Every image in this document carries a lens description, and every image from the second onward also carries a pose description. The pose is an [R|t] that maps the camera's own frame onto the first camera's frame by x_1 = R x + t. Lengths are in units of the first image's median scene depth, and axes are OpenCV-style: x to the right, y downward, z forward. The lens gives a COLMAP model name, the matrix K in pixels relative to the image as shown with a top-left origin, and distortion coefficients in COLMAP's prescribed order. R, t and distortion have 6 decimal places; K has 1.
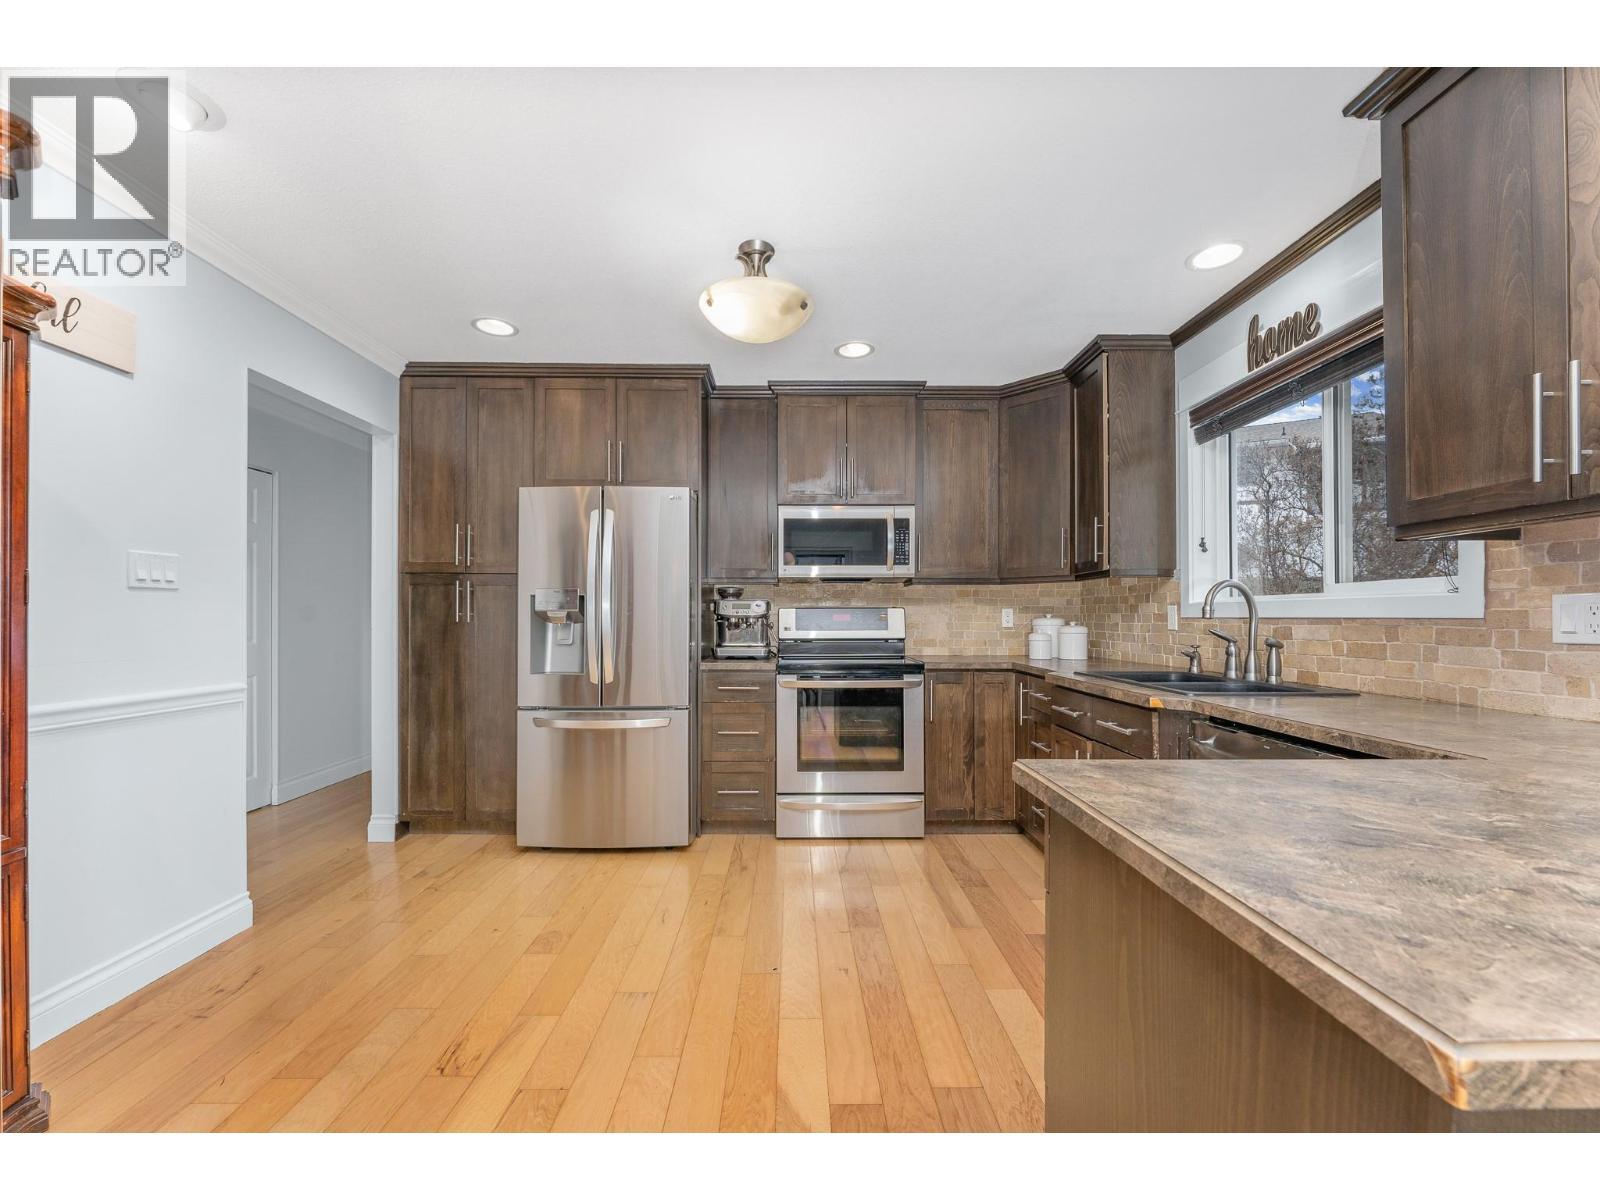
lens RADIAL K [[651.6, 0, 802.7], [0, 651.6, 609.0], [0, 0, 1]] dist [-0.003292, -0.000054]
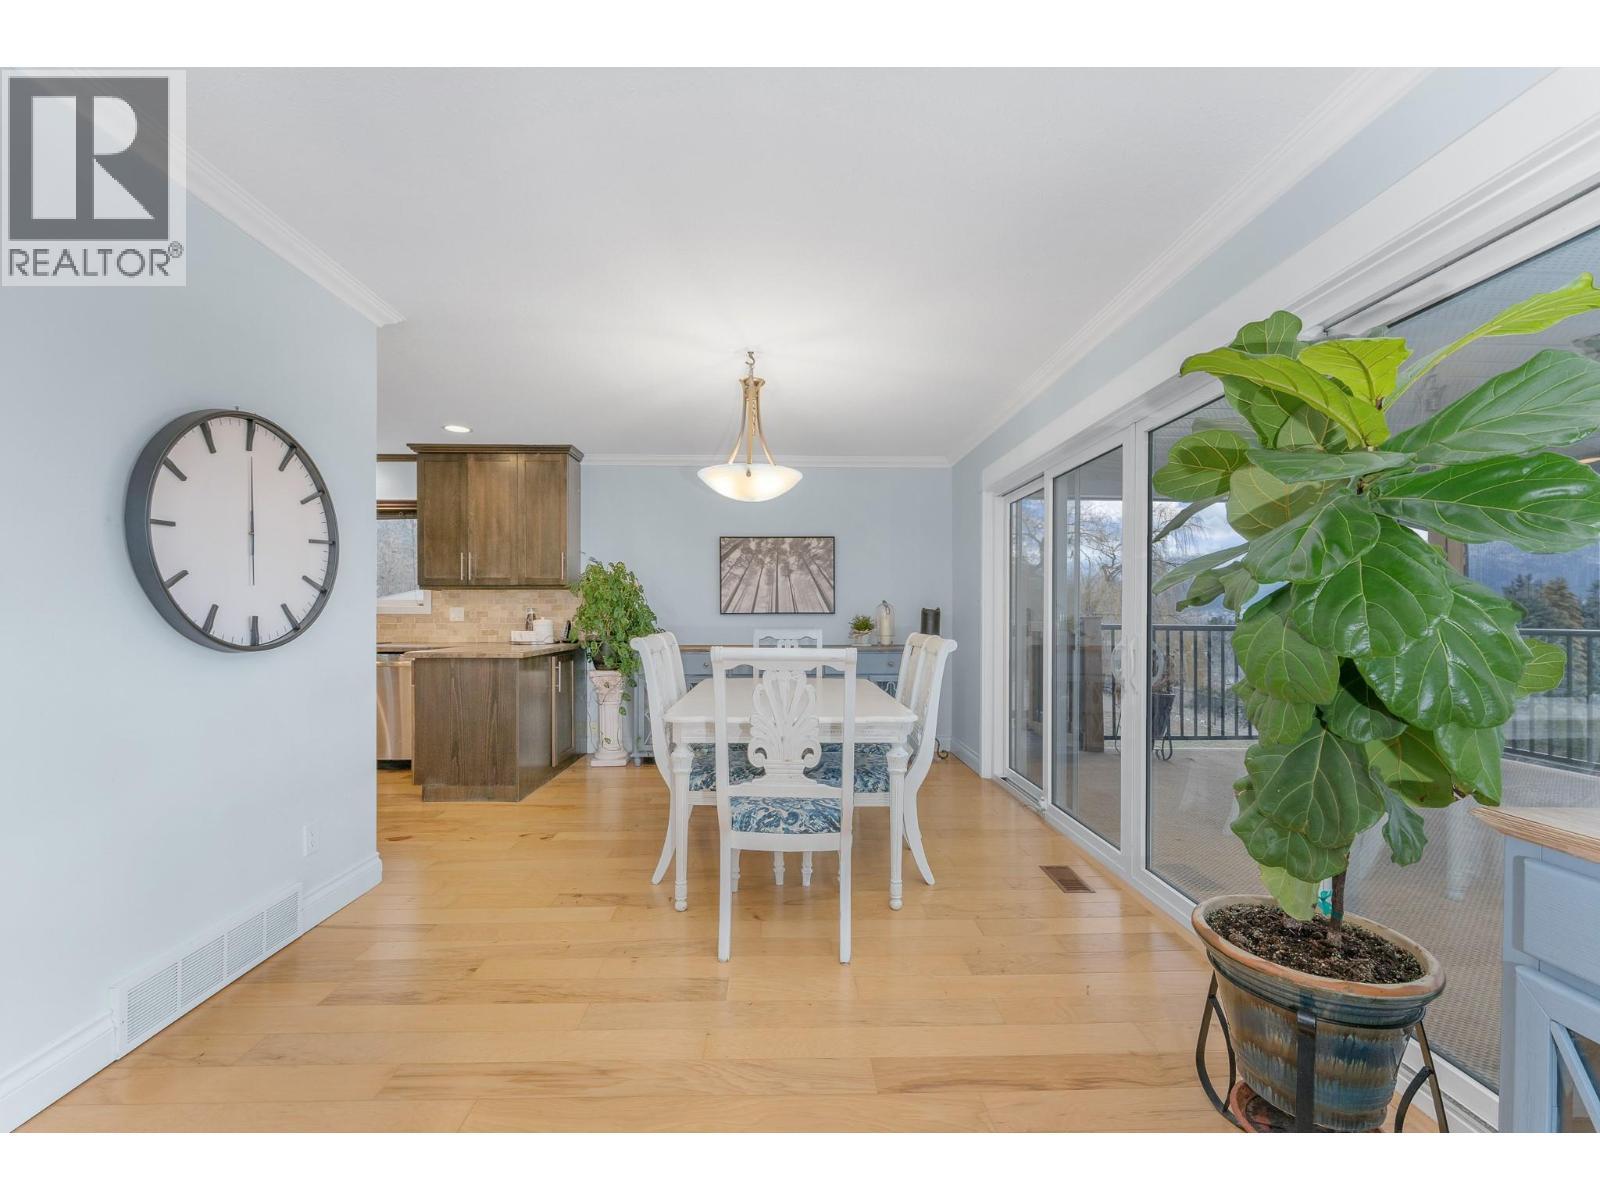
lens RADIAL K [[651.6, 0, 794.6], [0, 651.6, 610.7], [0, 0, 1]] dist [-0.003292, -0.000054]
pose [[0.008880, 0.005598, 0.999945, -1.570630], [-0.010592, 0.999929, -0.005504, -0.002226], [-0.999904, -0.010543, 0.008939, -0.591882]]
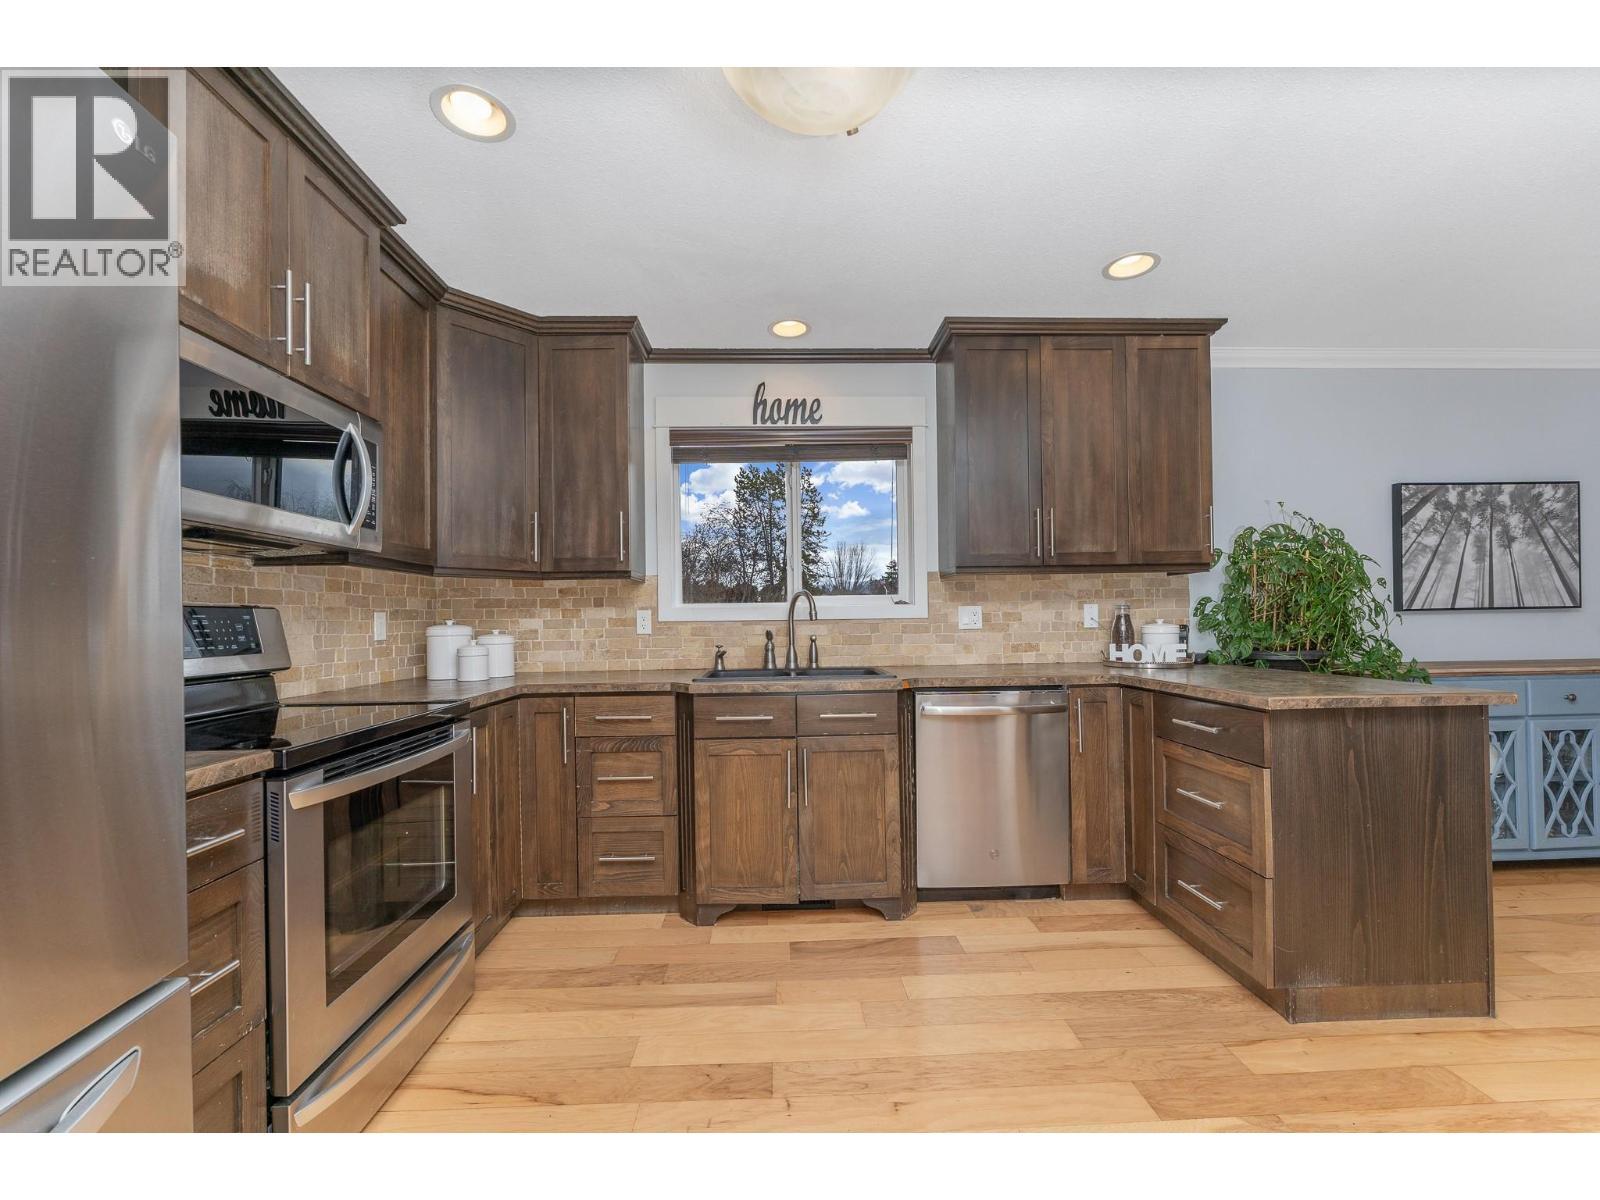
lens RADIAL K [[651.6, 0, 802.7], [0, 651.6, 612.9], [0, 0, 1]] dist [-0.003292, -0.000054]
pose [[-0.001155, 0.010478, 0.999944, -0.624005], [0.003620, 0.999939, -0.010474, 0.014192], [-0.999993, 0.003608, -0.001193, 1.029828]]
